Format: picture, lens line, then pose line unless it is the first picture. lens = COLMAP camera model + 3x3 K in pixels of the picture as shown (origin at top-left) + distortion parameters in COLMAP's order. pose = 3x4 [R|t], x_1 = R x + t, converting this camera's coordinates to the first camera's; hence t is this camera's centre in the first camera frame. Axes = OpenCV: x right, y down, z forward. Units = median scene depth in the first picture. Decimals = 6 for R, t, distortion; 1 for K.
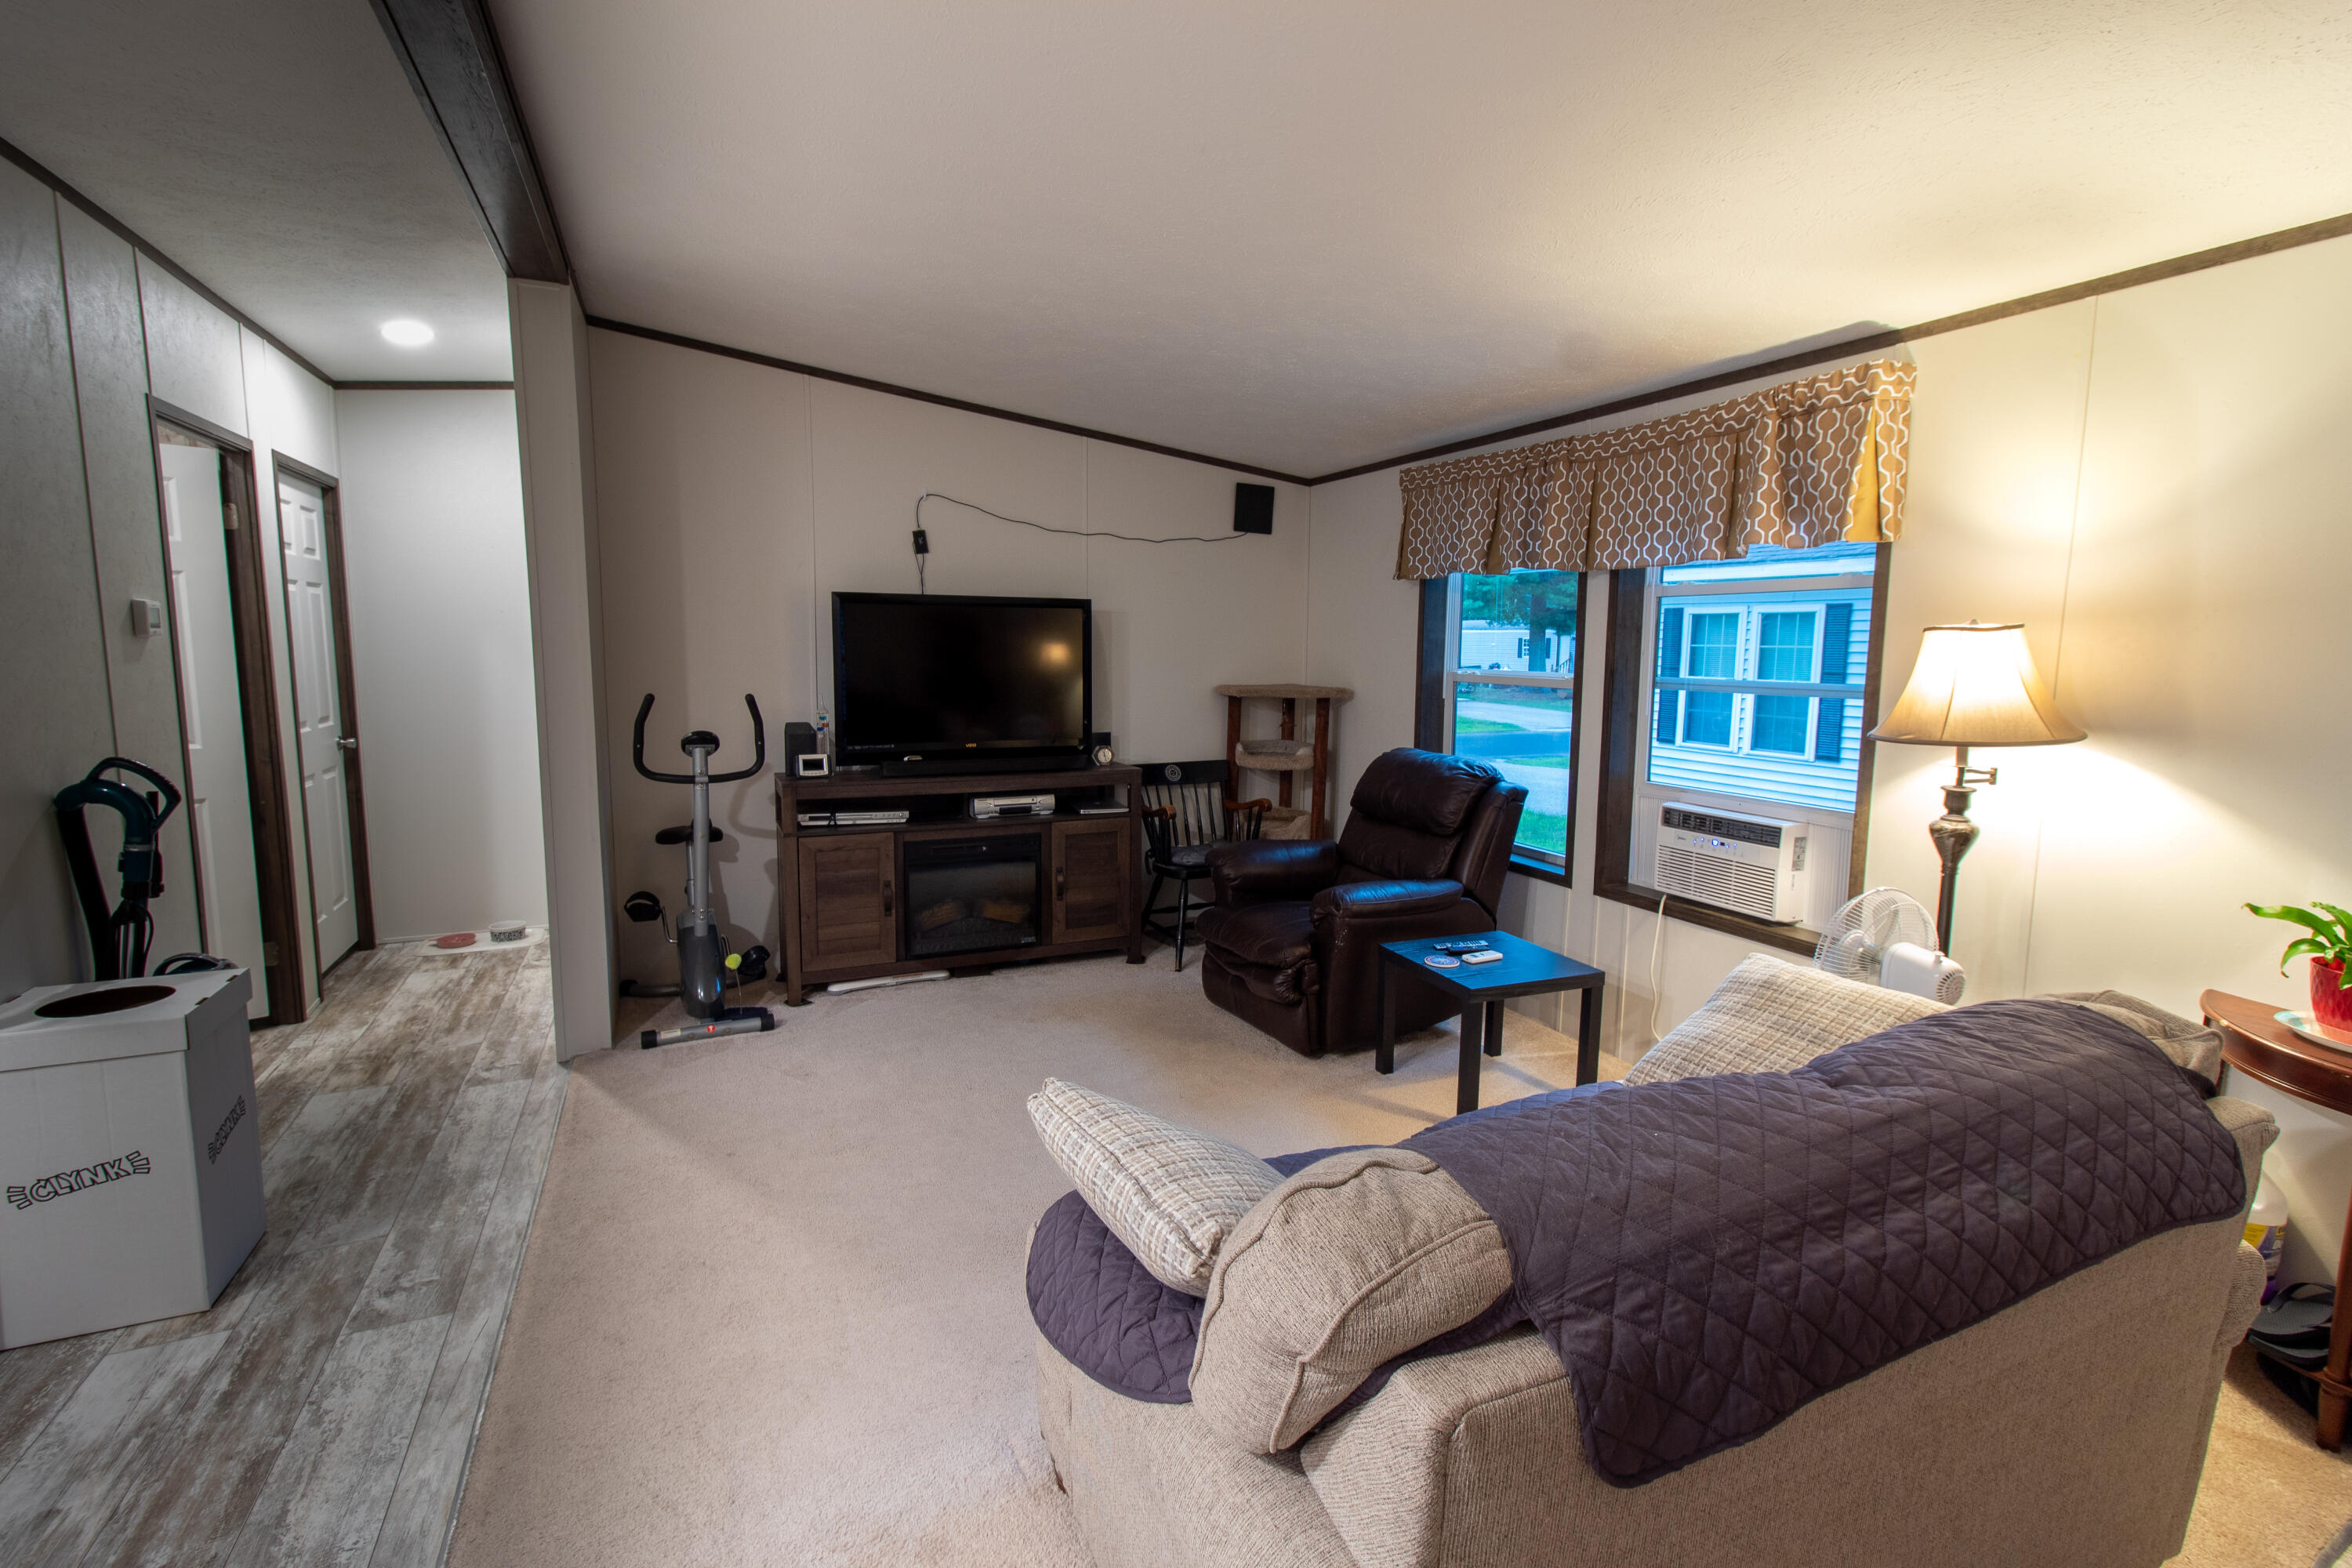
lens RADIAL K [[1084.2, 0, 1194.7], [0, 1084.2, 775.8], [0, 0, 1]] dist [0.006400, 0.000250]
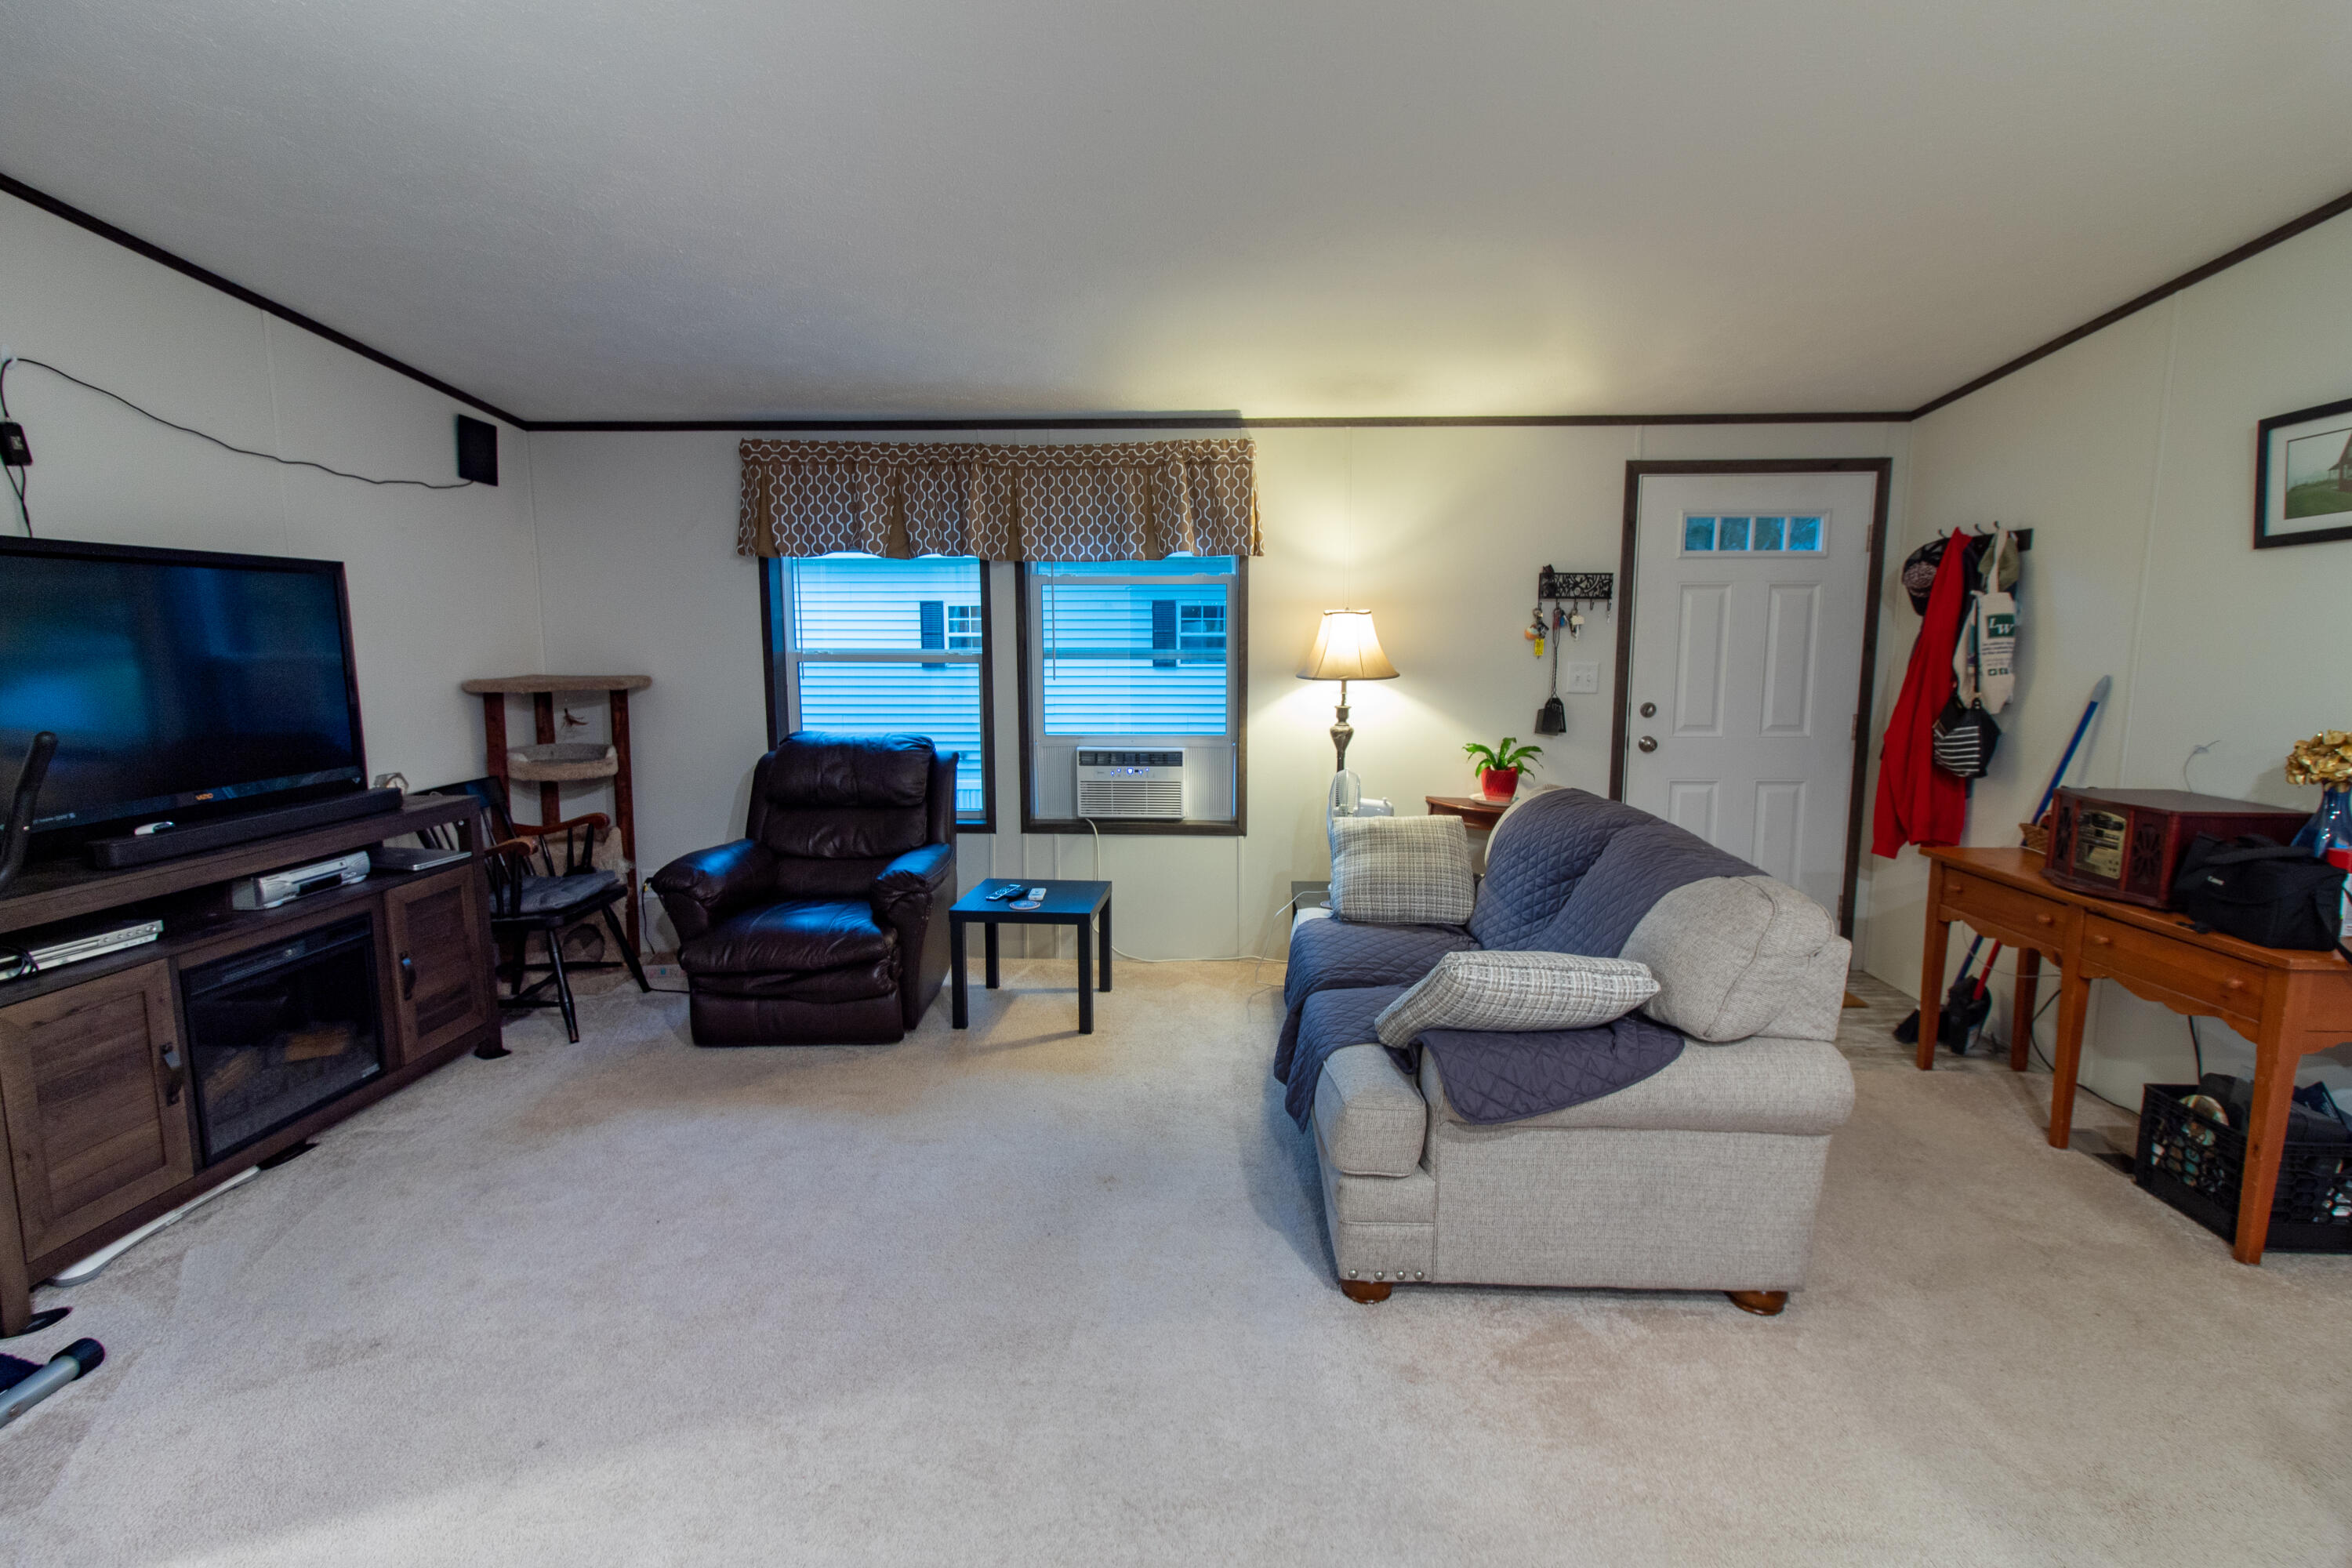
lens RADIAL K [[1084.2, 0, 1194.7], [0, 1084.2, 775.8], [0, 0, 1]] dist [0.006400, 0.000250]
pose [[0.452529, -0.130078, 0.882212, -0.555070], [0.112948, 0.989697, 0.087989, -0.034298], [-0.884568, 0.059827, 0.462559, 0.257127]]
